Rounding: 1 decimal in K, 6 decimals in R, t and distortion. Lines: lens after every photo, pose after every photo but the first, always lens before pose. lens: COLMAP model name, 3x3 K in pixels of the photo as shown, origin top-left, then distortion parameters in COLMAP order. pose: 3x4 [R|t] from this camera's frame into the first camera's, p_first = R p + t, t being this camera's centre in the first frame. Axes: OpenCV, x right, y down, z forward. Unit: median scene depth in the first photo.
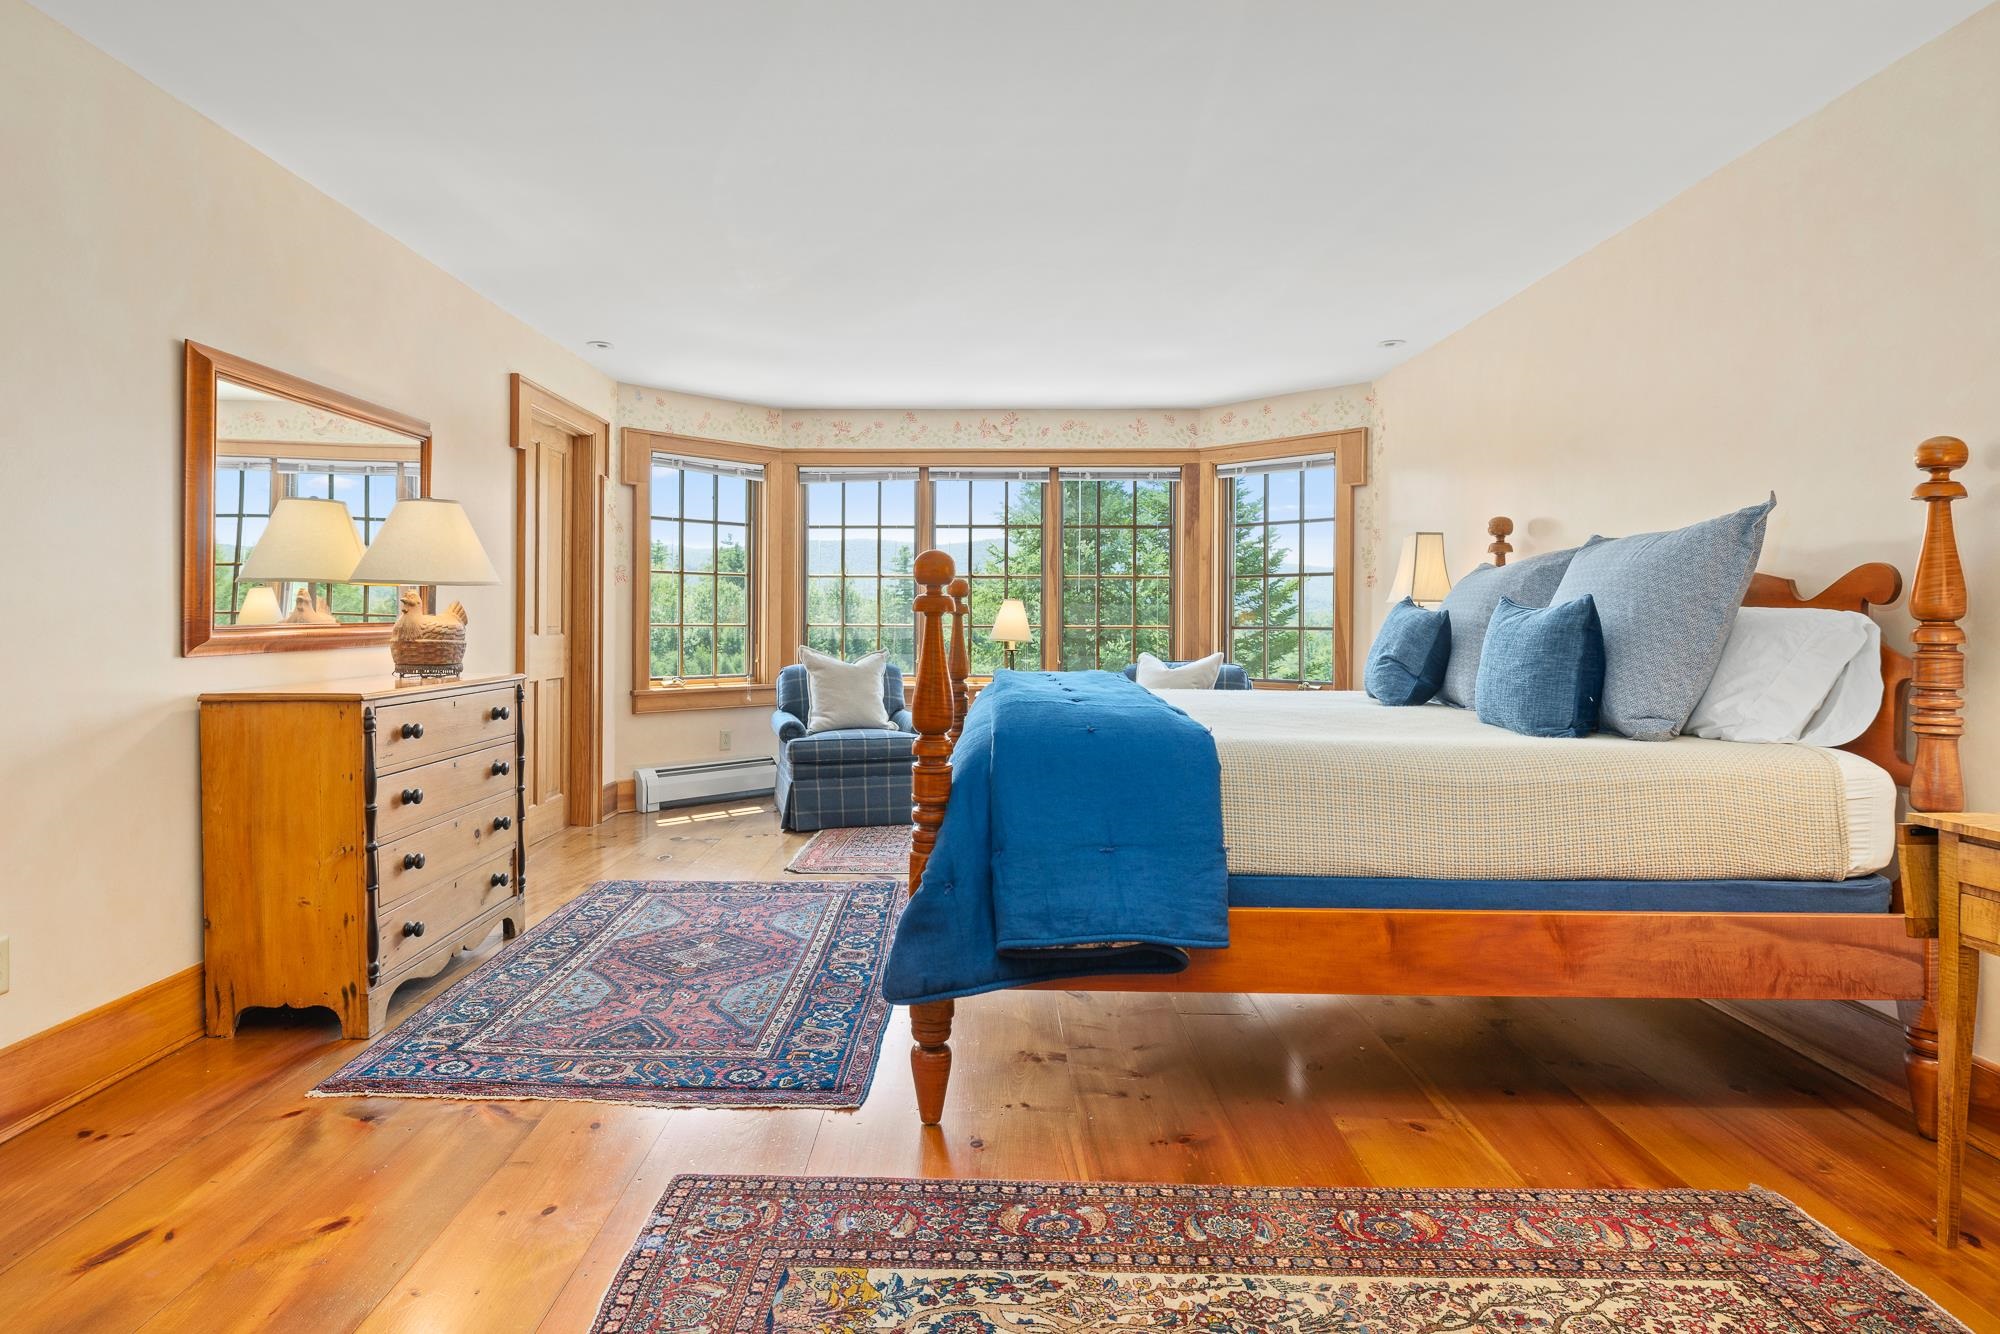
lens RADIAL K [[1049.9, 0, 997.2], [0, 1049.9, 657.6], [0, 0, 1]] dist [-0.000121, 0.000186]
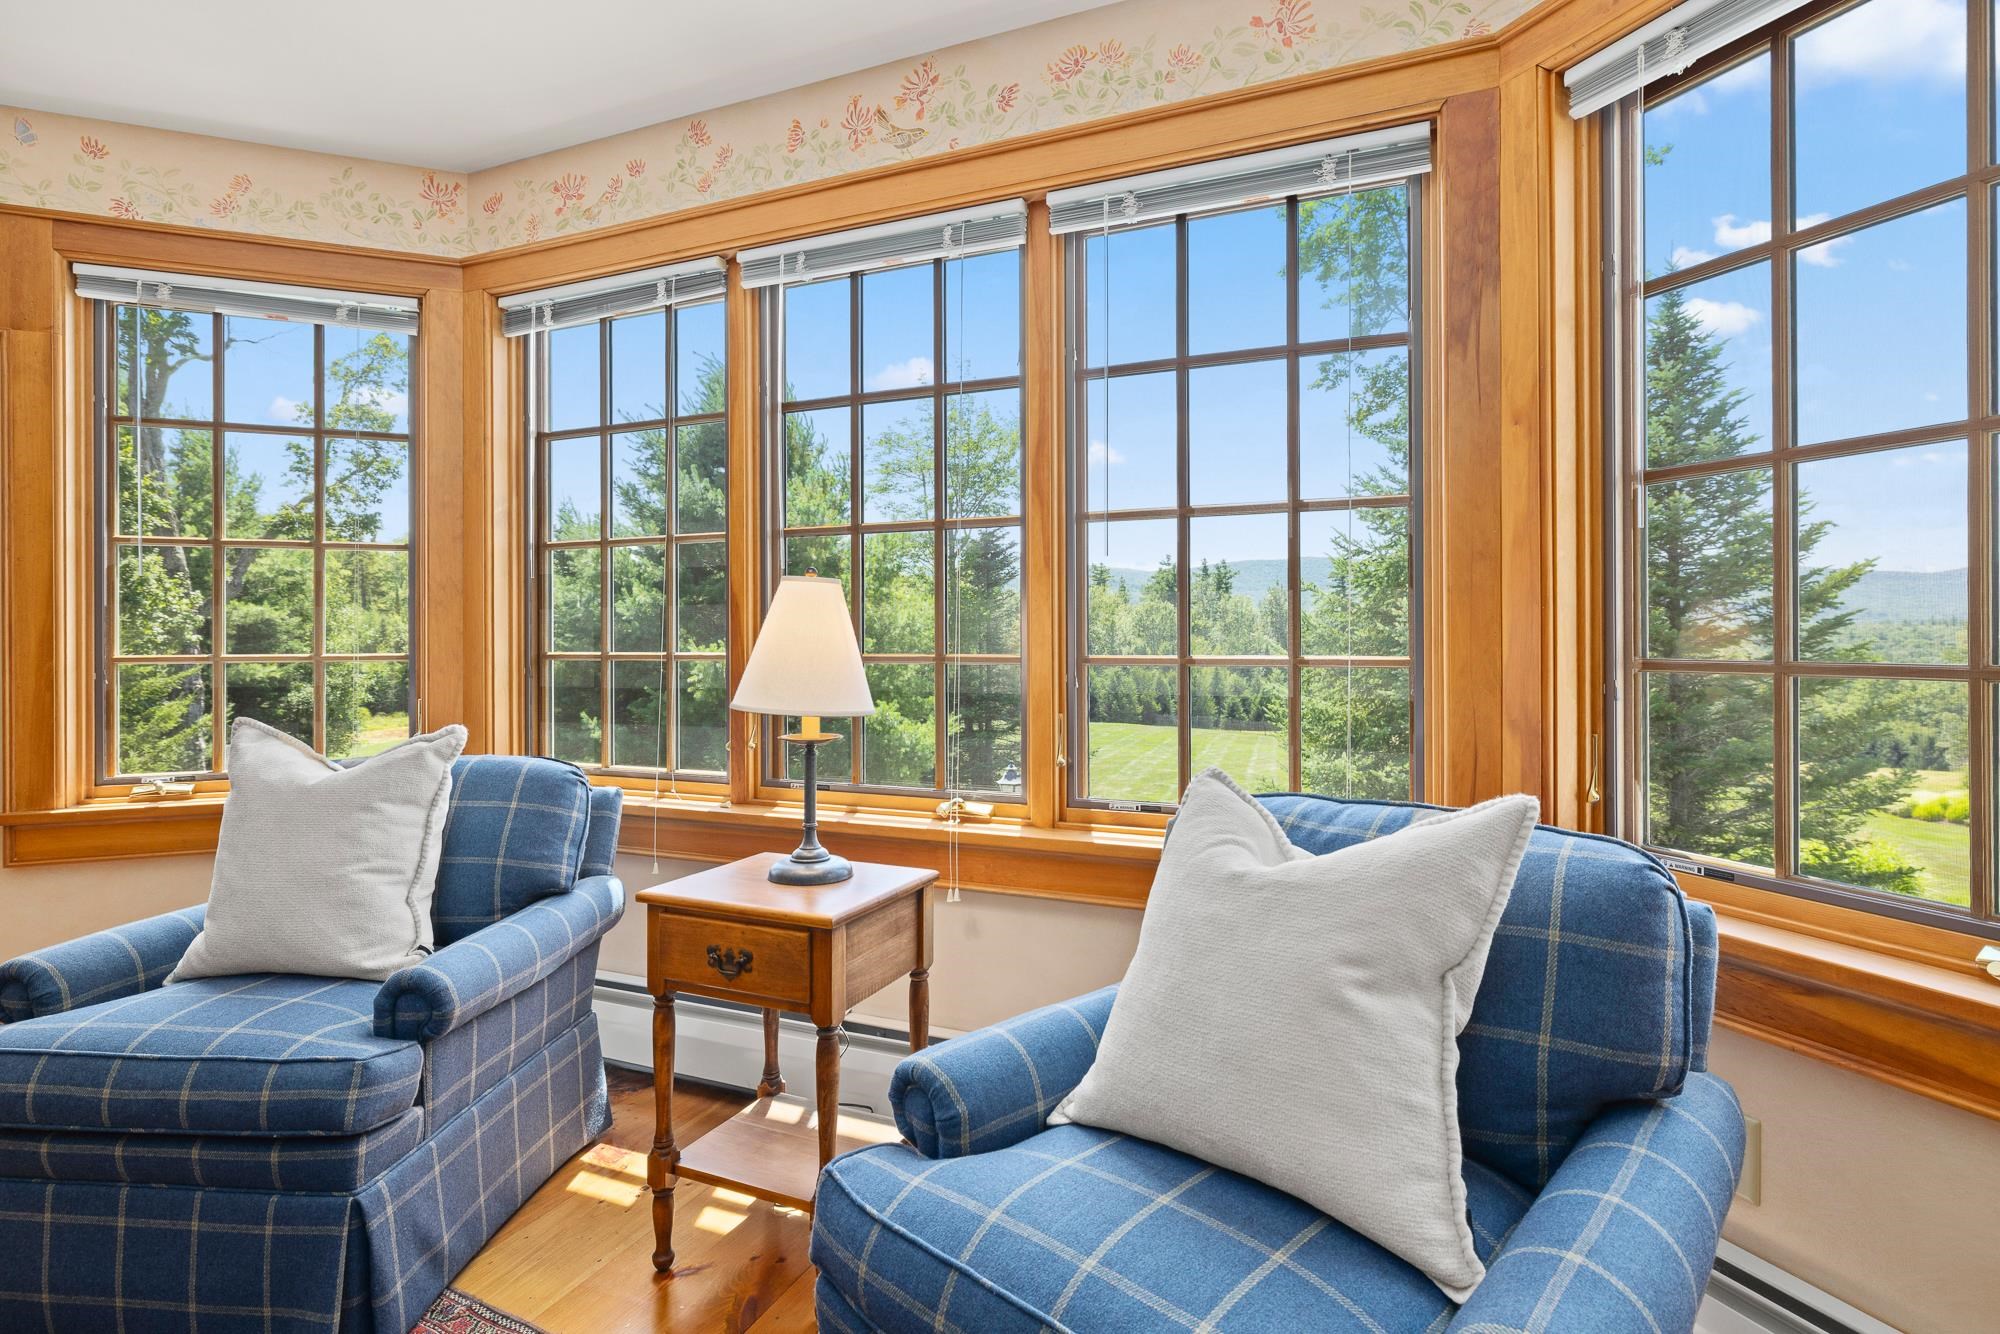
lens RADIAL K [[1049.9, 0, 1003.6], [0, 1049.9, 655.1], [0, 0, 1]] dist [-0.000121, 0.000186]
pose [[0.922871, -0.002294, -0.385102, 0.177799], [-0.005037, 0.999825, -0.018027, -0.025388], [0.385076, 0.018577, 0.922698, 0.687698]]
